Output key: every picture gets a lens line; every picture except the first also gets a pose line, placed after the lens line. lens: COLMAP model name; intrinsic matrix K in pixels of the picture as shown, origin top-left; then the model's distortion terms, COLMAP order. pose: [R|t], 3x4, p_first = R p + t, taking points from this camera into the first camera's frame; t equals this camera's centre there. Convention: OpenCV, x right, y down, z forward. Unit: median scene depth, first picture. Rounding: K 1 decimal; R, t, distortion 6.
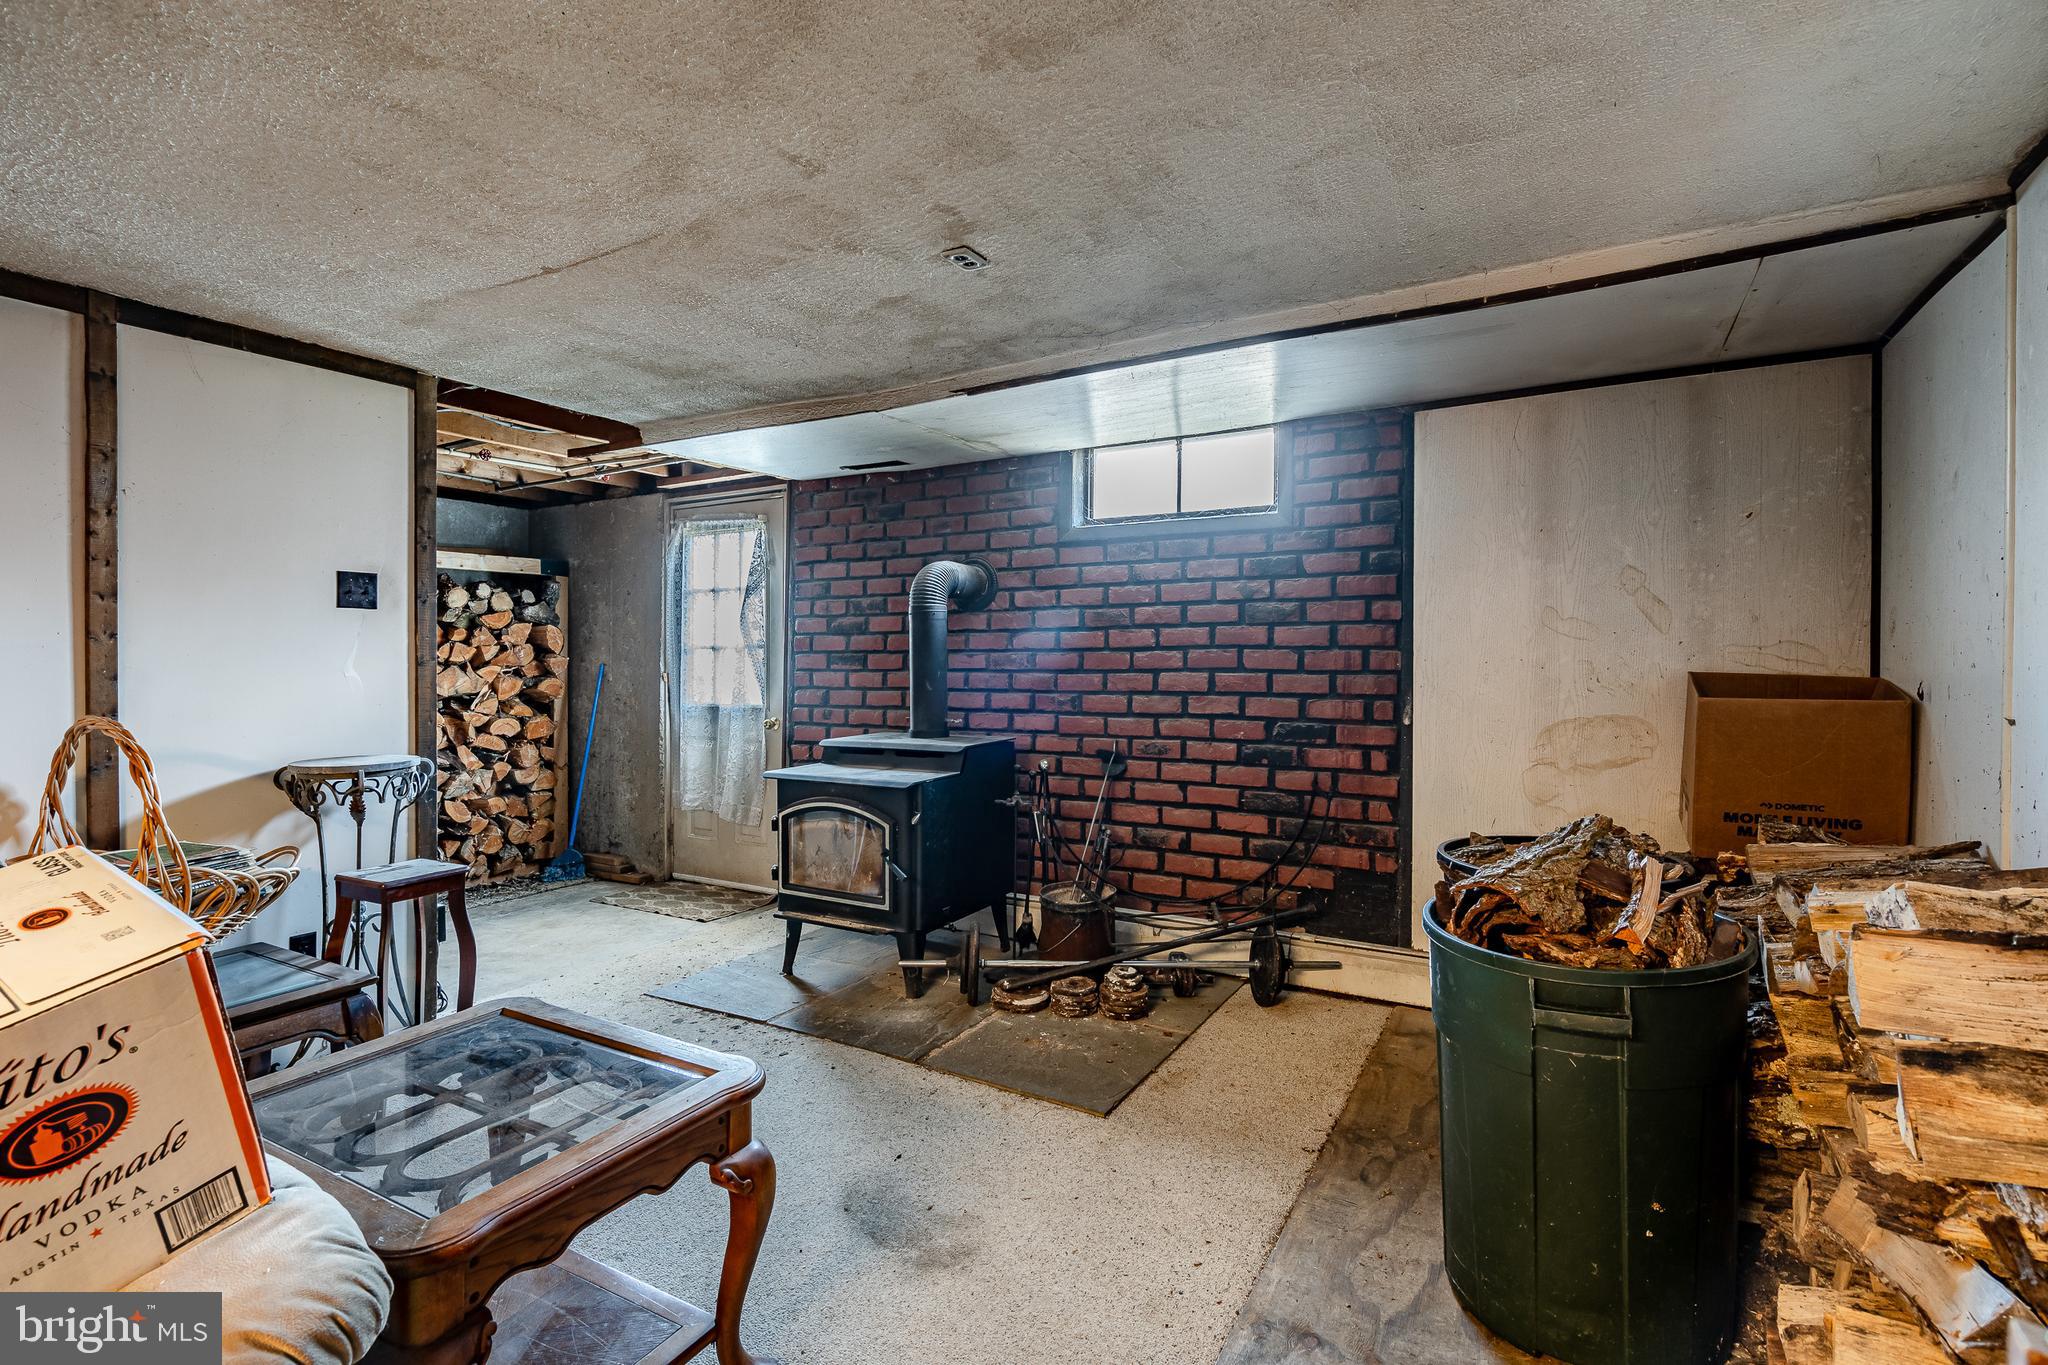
lens RADIAL K [[948.3, 0, 1014.5], [0, 948.3, 670.7], [0, 0, 1]] dist [-0.000478, 0.000466]
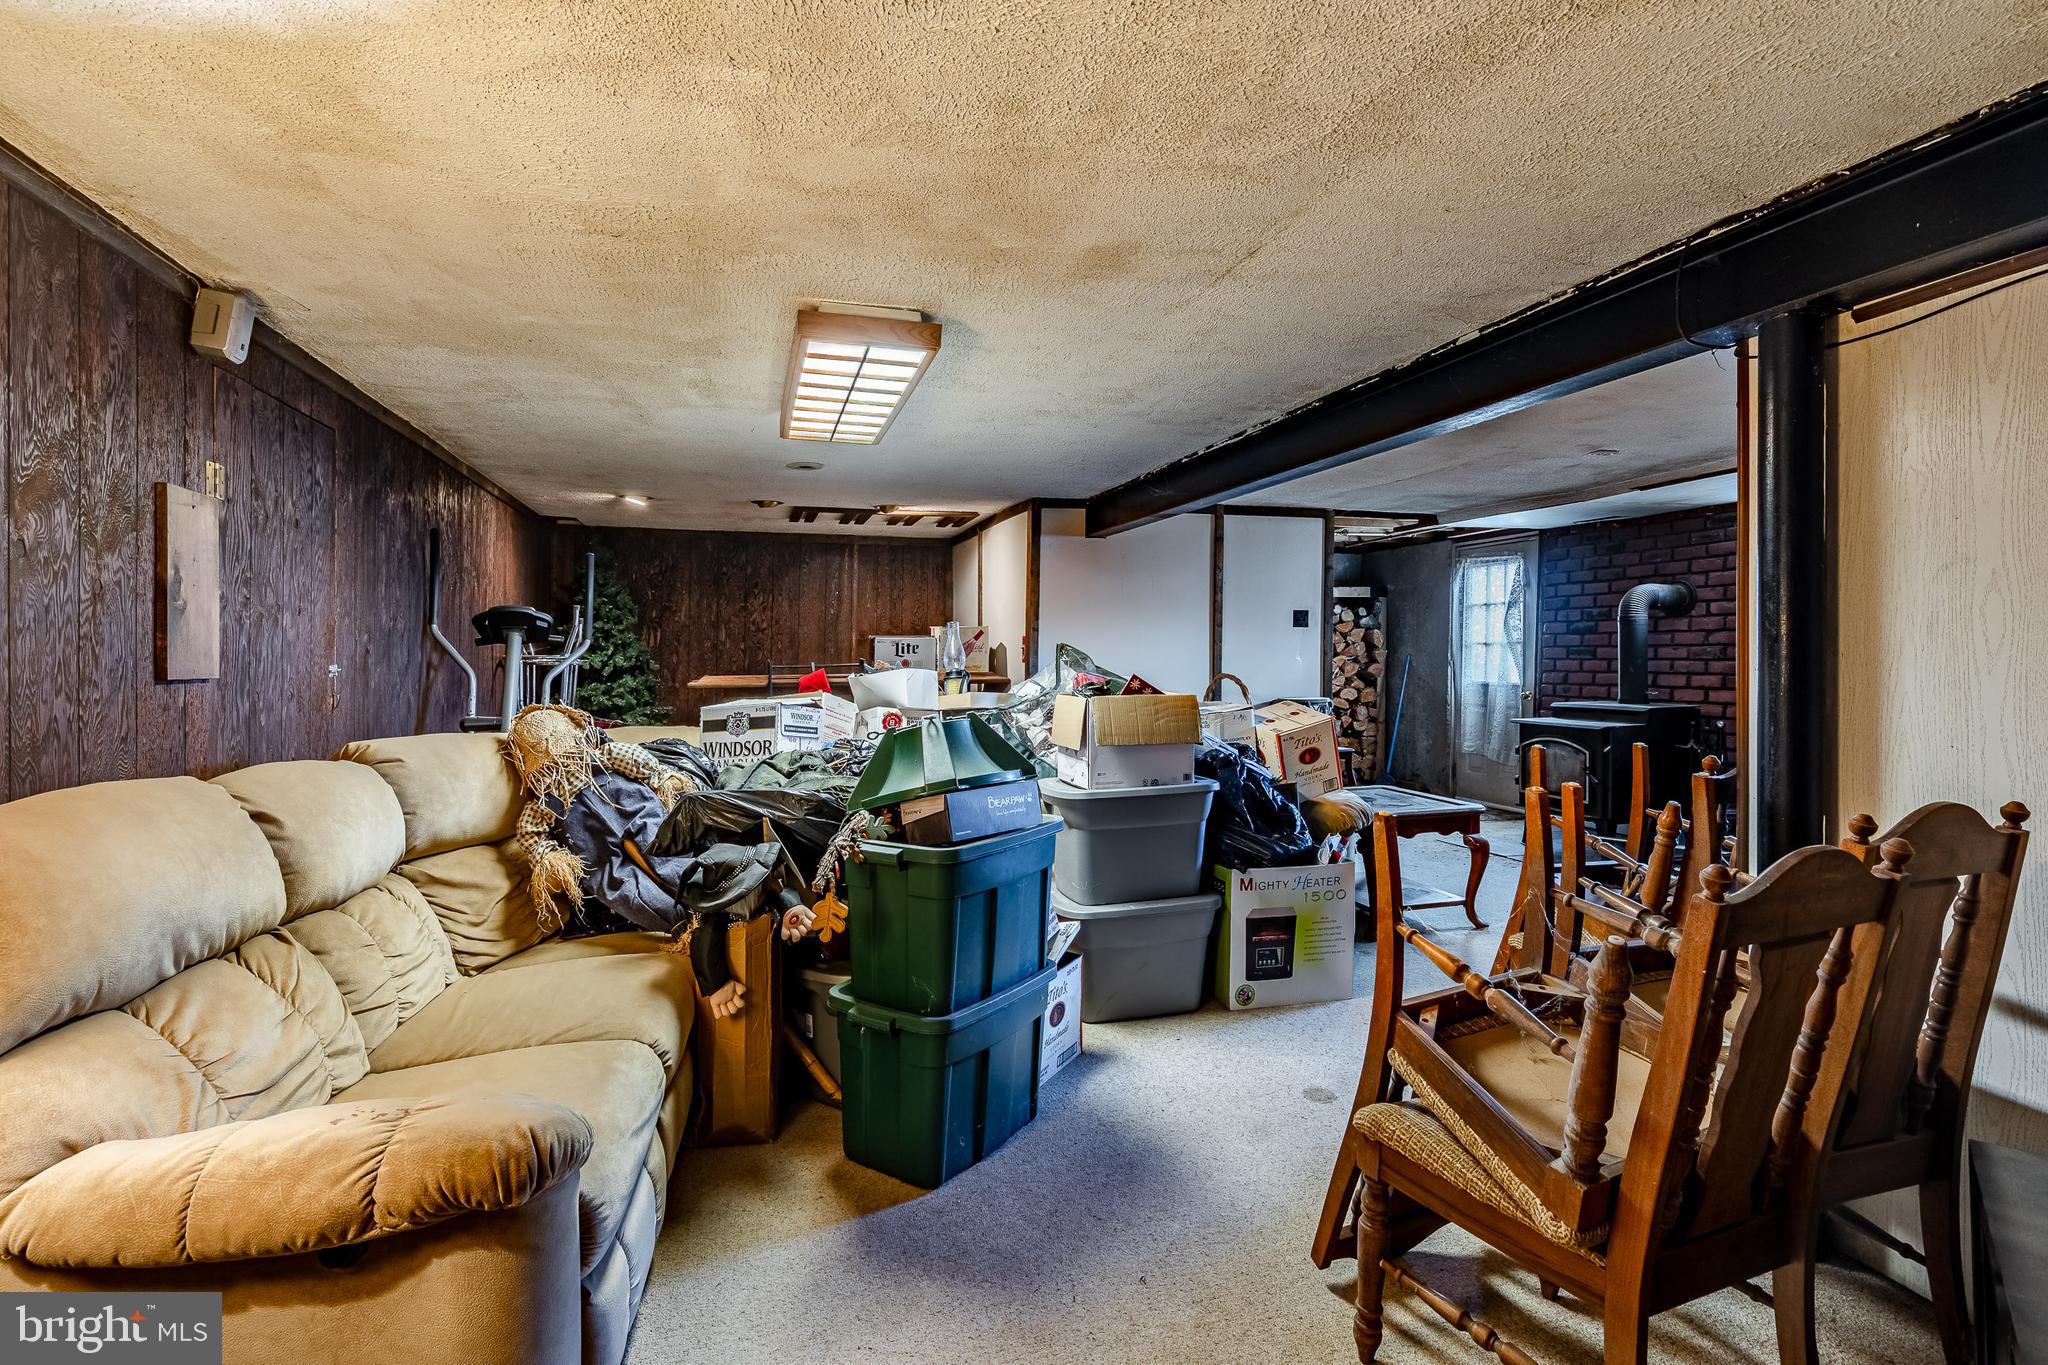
lens RADIAL K [[994.3, 0, 1014.0], [0, 994.3, 669.4], [0, 0, 1]] dist [0.004239, -0.000918]
pose [[0.717643, 0.011787, -0.696311, 0.236599], [-0.008444, 0.999931, 0.008224, 0.009325], [0.696360, -0.000022, 0.717693, -0.626457]]
